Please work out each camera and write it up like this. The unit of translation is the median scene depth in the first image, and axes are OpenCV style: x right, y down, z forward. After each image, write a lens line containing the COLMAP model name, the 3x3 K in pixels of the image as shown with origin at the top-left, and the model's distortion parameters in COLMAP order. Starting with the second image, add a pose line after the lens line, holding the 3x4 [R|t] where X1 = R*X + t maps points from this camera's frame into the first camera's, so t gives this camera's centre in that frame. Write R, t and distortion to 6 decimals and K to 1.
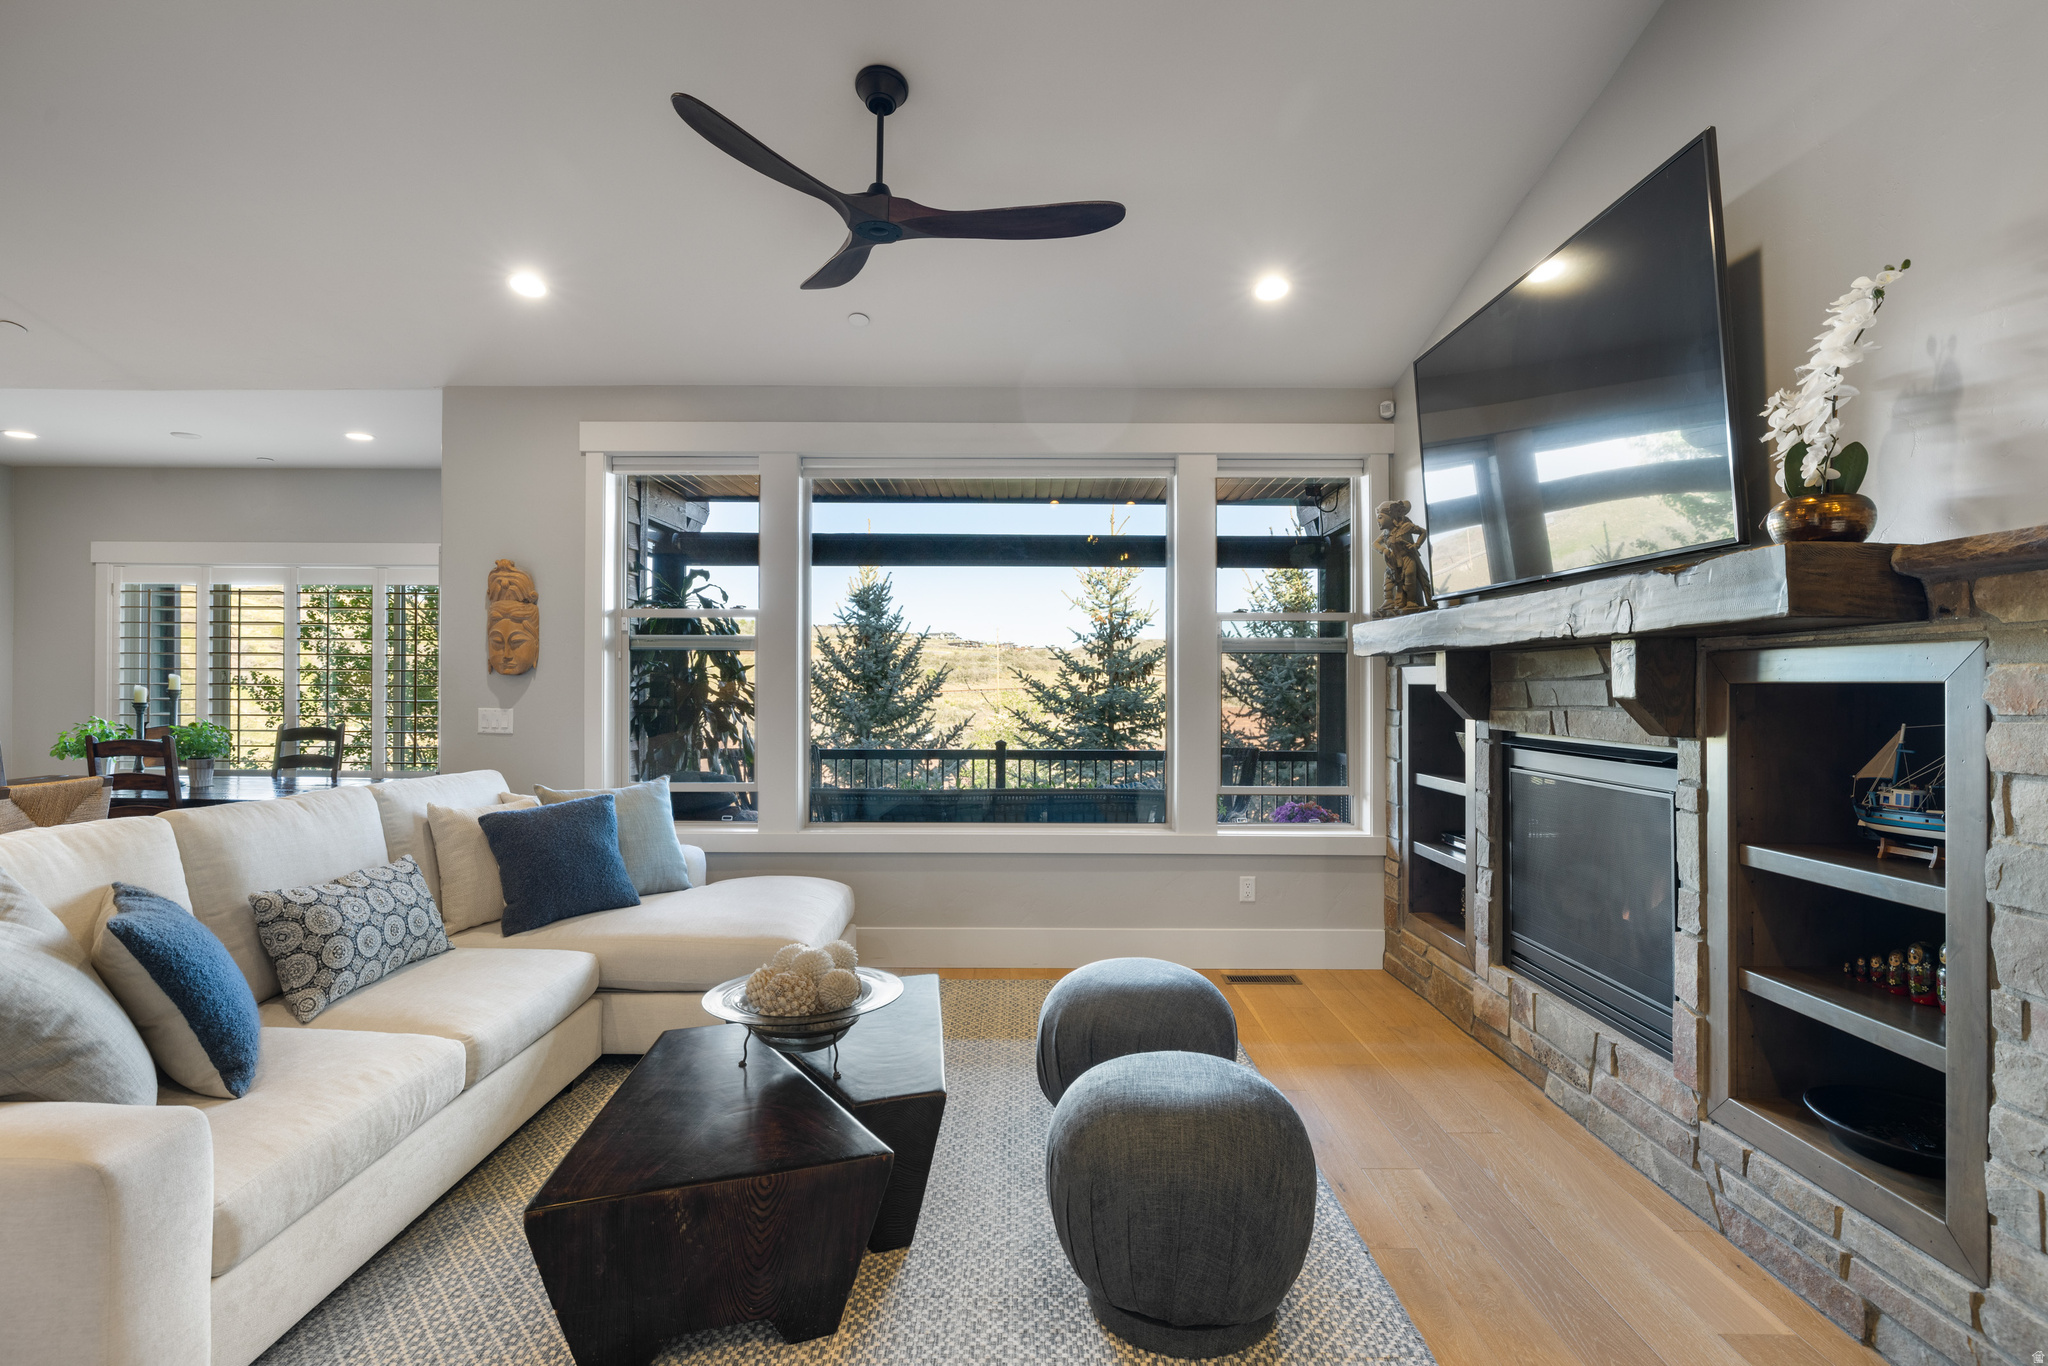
lens RADIAL K [[970.1, 0, 1014.7], [0, 970.1, 687.5], [0, 0, 1]] dist [-0.001178, -0.000962]
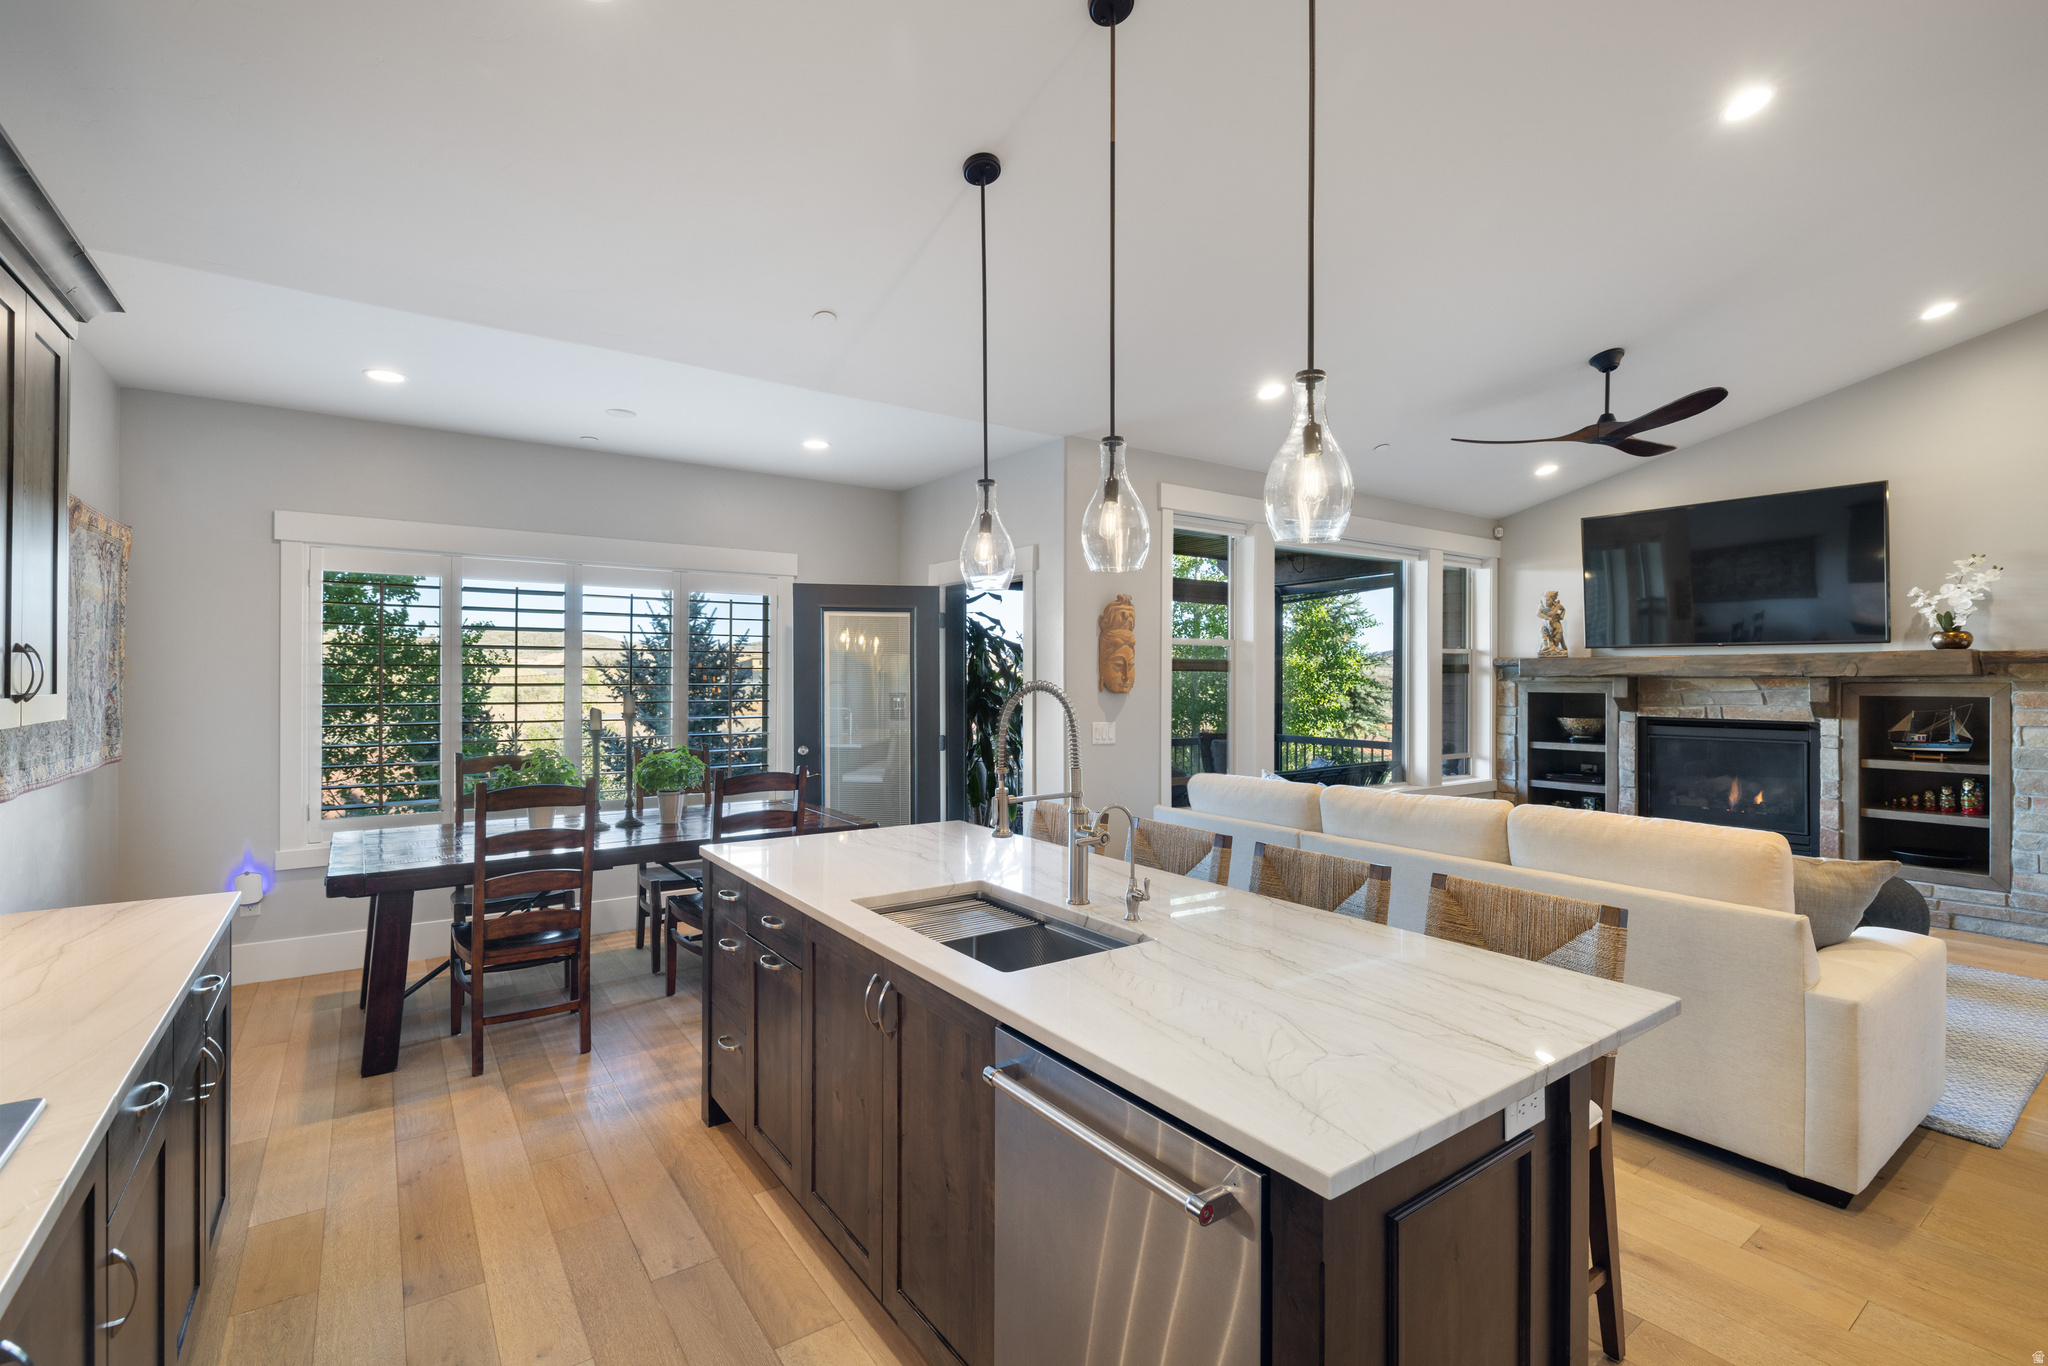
lens RADIAL K [[921.8, 0, 1017.6], [0, 921.8, 685.6], [0, 0, 1]] dist [-0.000408, 0.000588]
pose [[0.814737, -0.008791, 0.579765, -2.596027], [0.005002, 0.999954, 0.008134, -0.065369], [-0.579810, -0.003727, 0.814743, 0.339526]]
